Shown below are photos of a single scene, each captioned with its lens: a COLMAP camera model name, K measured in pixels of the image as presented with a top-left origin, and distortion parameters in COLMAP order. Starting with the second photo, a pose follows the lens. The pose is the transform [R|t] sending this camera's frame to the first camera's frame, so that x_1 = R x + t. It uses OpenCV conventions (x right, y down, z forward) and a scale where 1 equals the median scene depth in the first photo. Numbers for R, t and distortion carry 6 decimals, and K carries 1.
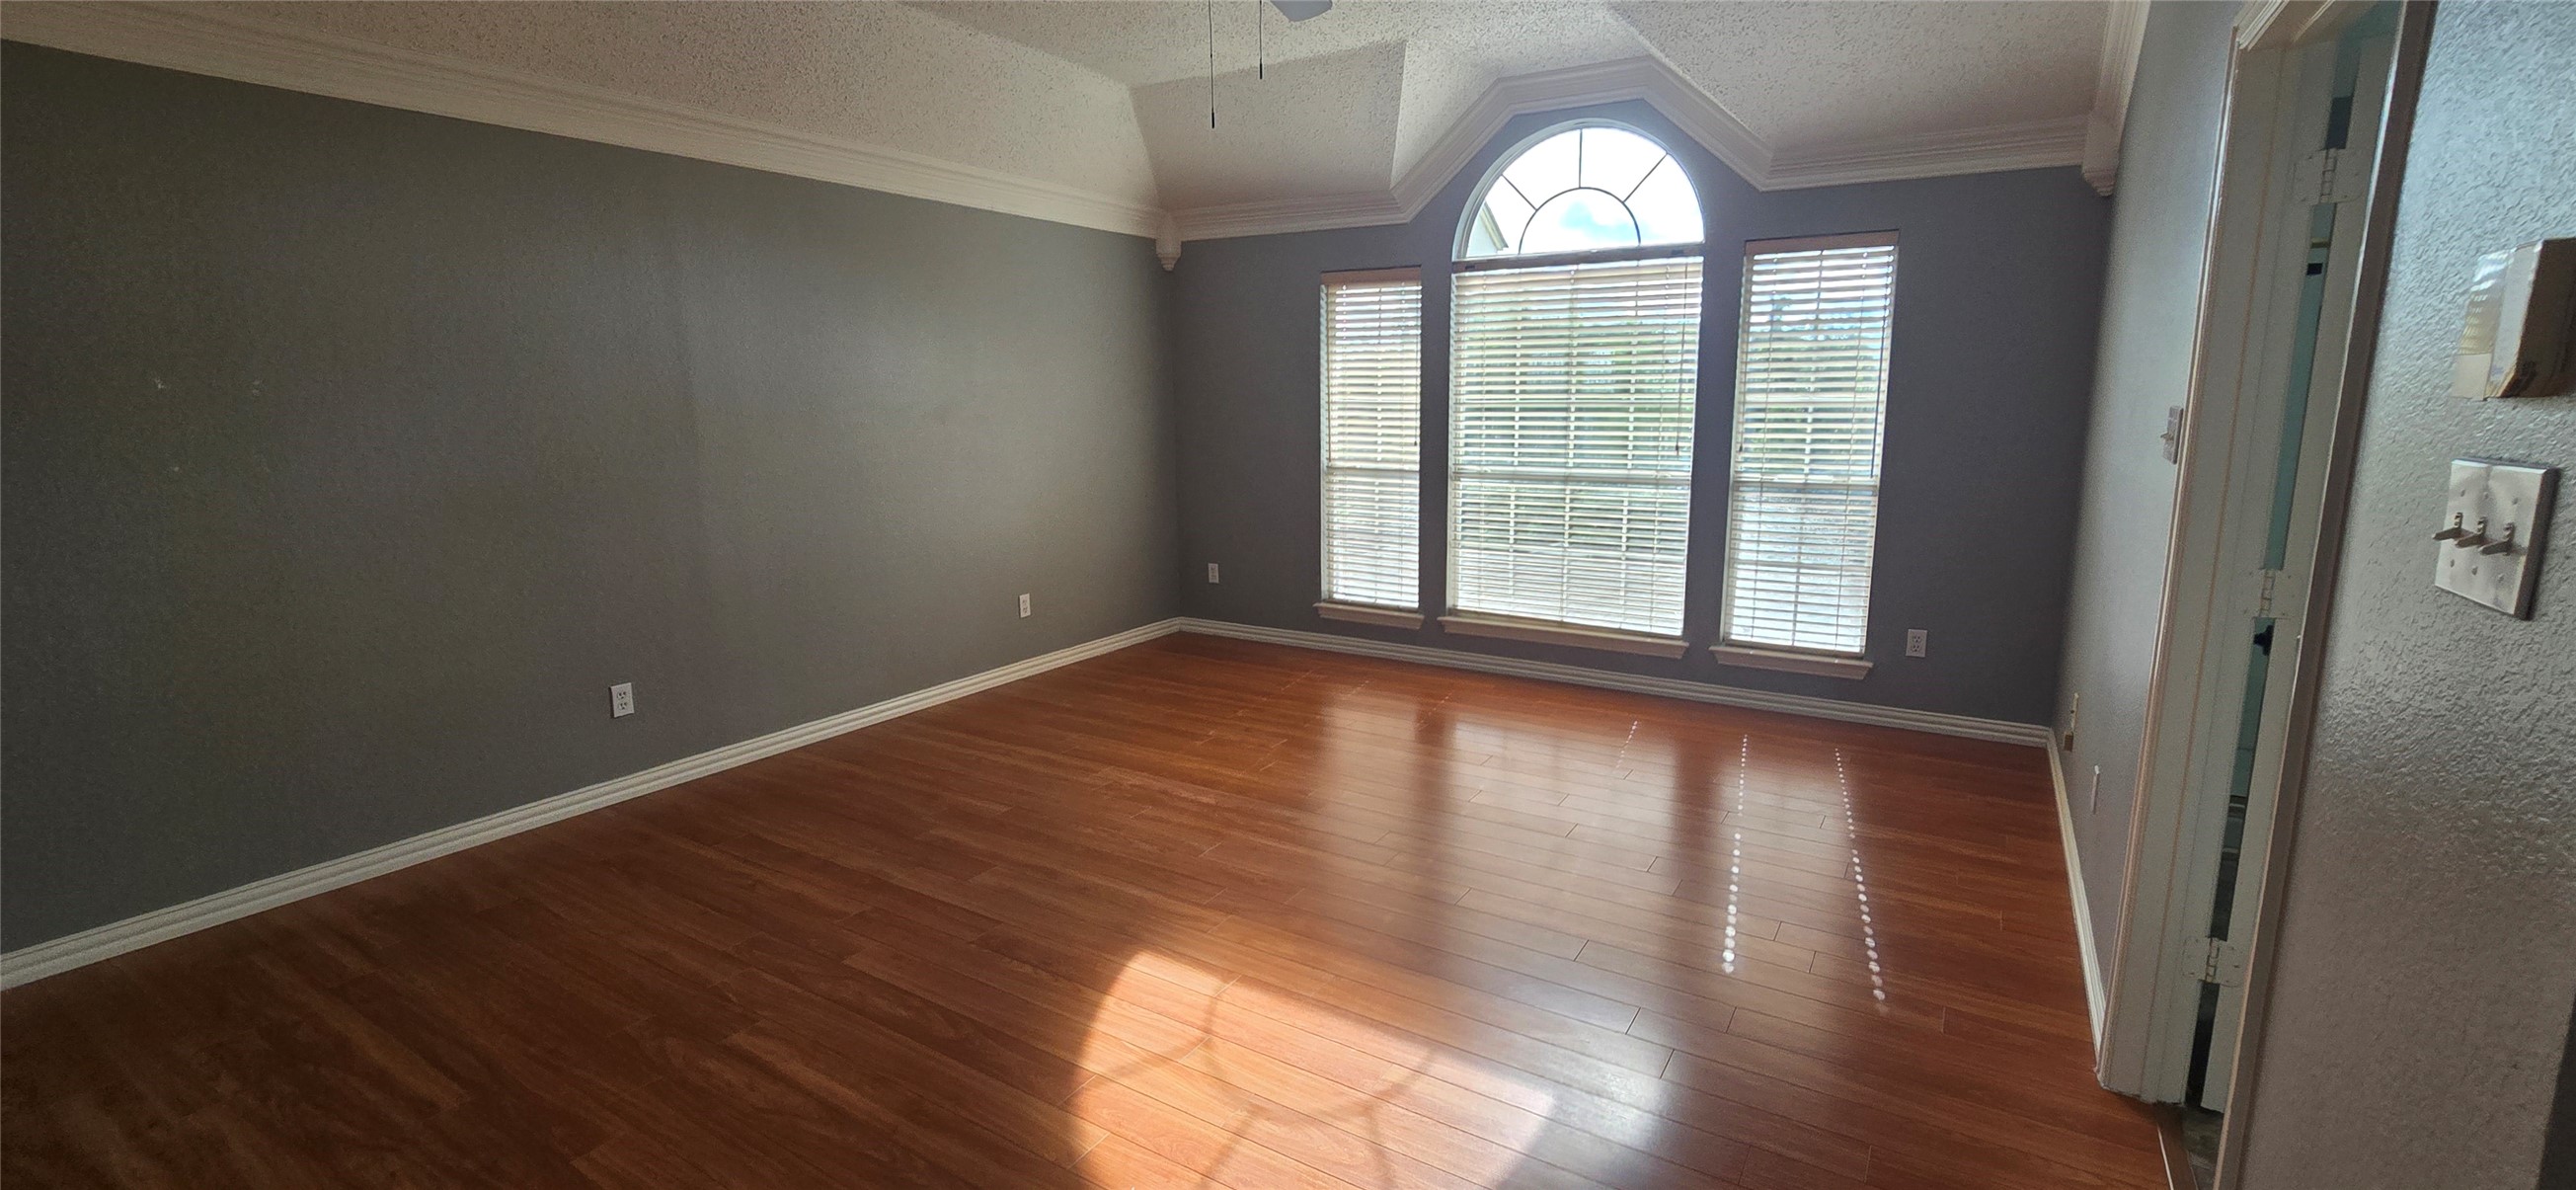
lens RADIAL K [[1055.1, 0, 1307.0], [0, 1055.1, 588.7], [0, 0, 1]] dist [0.004292, -0.000282]
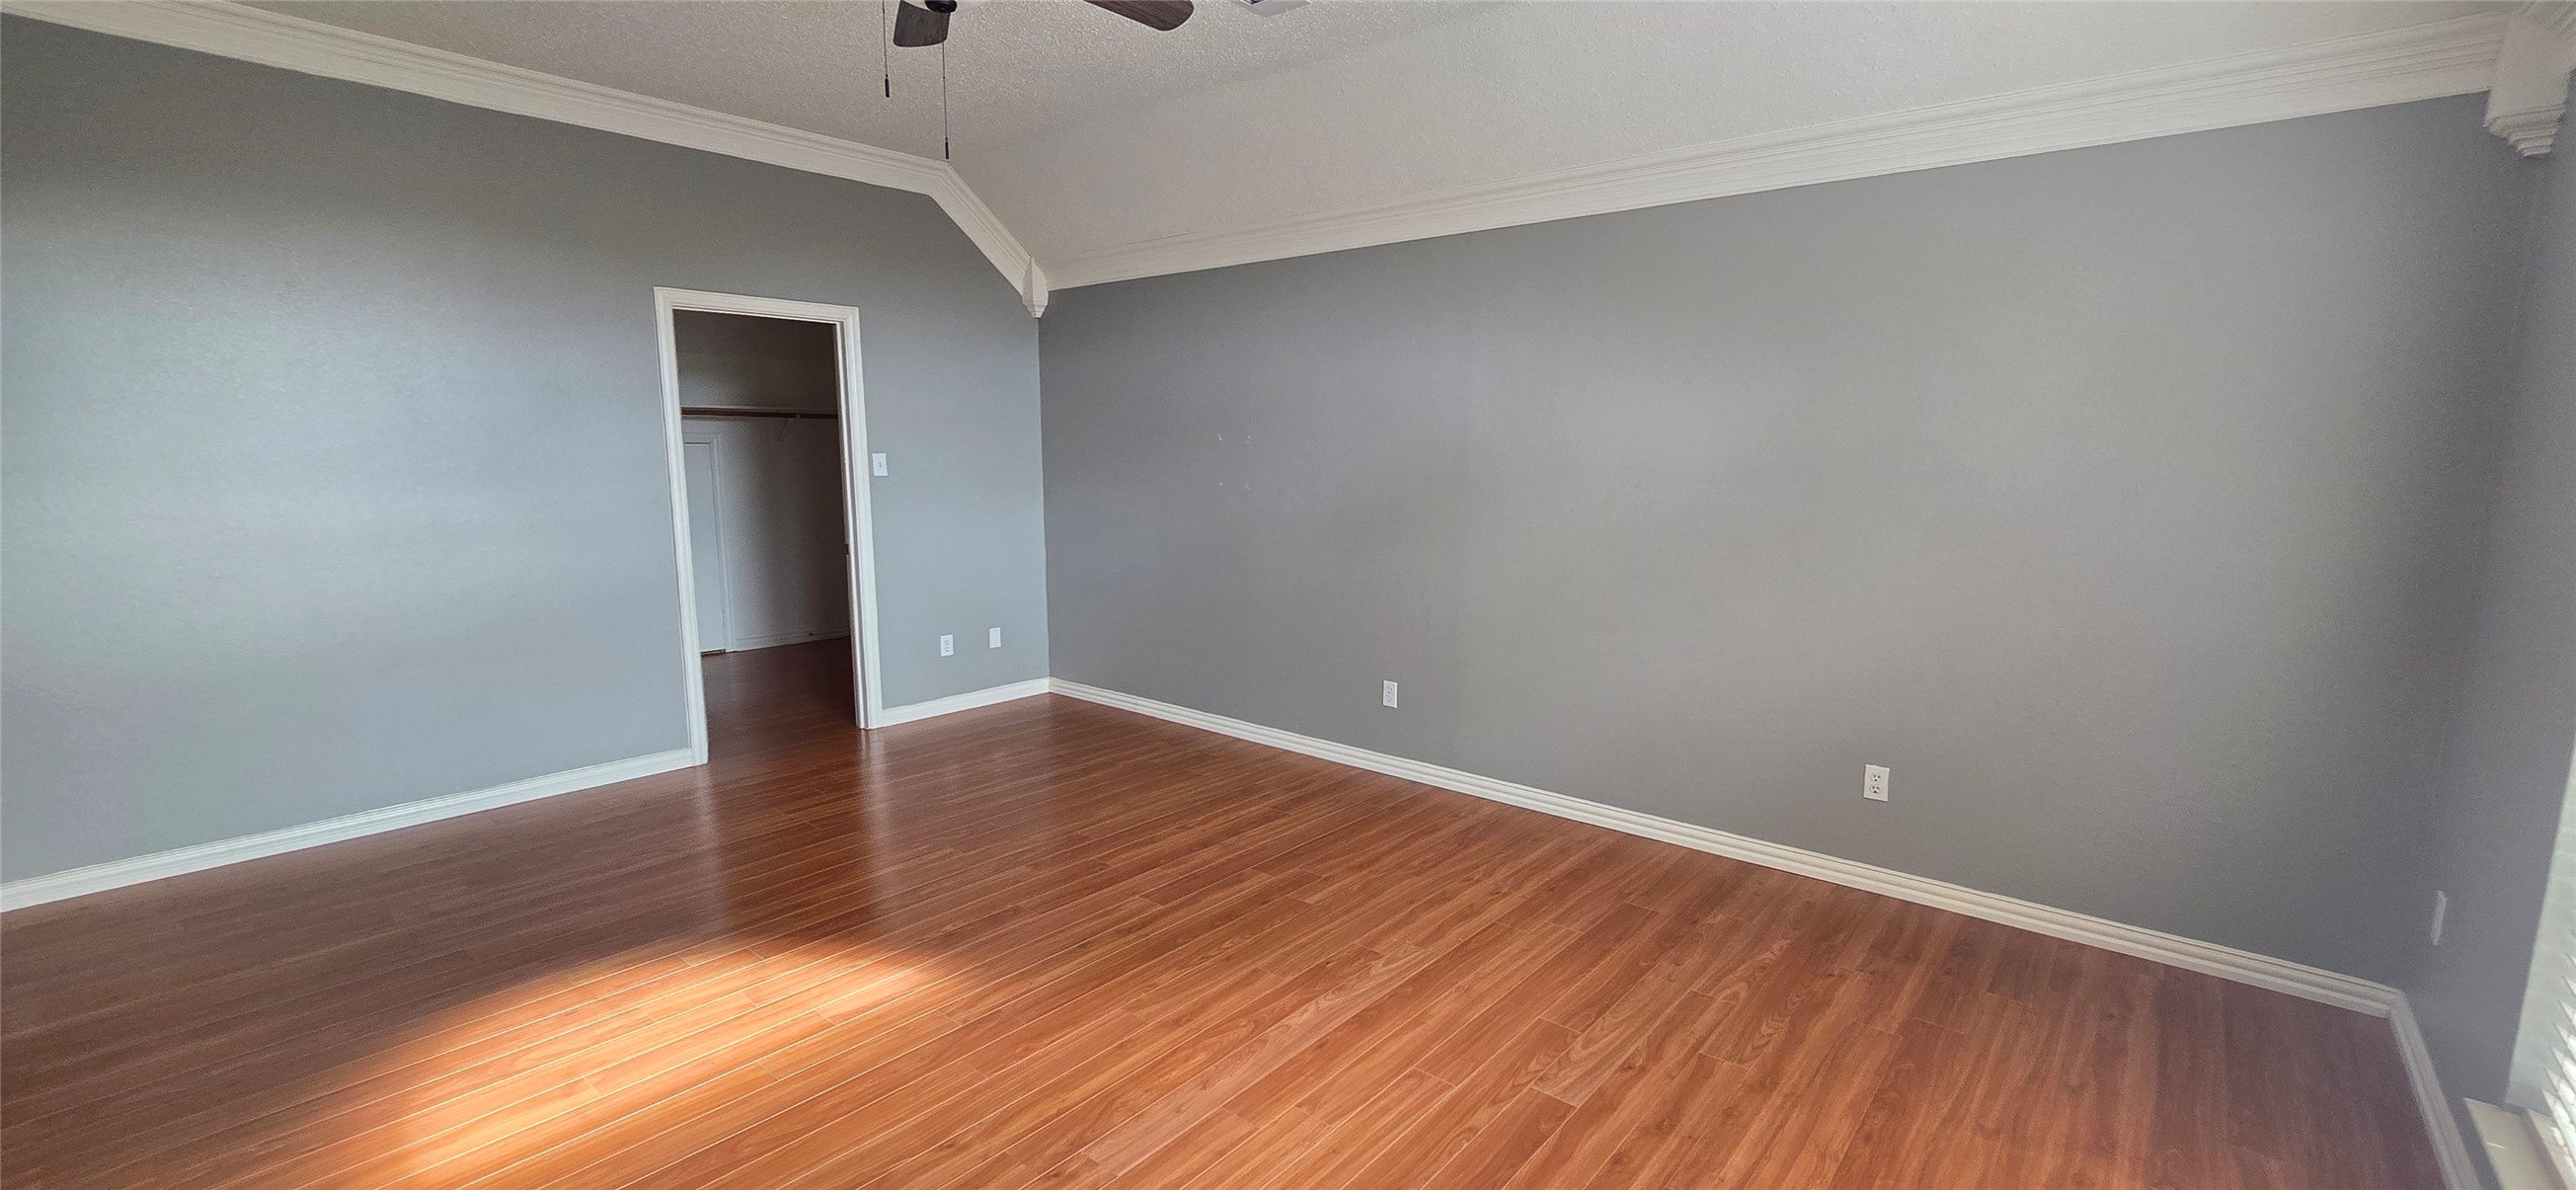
lens RADIAL K [[1055.1, 0, 1306.1], [0, 1055.1, 588.6], [0, 0, 1]] dist [0.004292, -0.000282]
pose [[-0.129202, 0.142816, -0.981280, 0.537114], [-0.186685, 0.968376, 0.165519, -0.191398], [0.973887, 0.204576, -0.098455, 0.969068]]
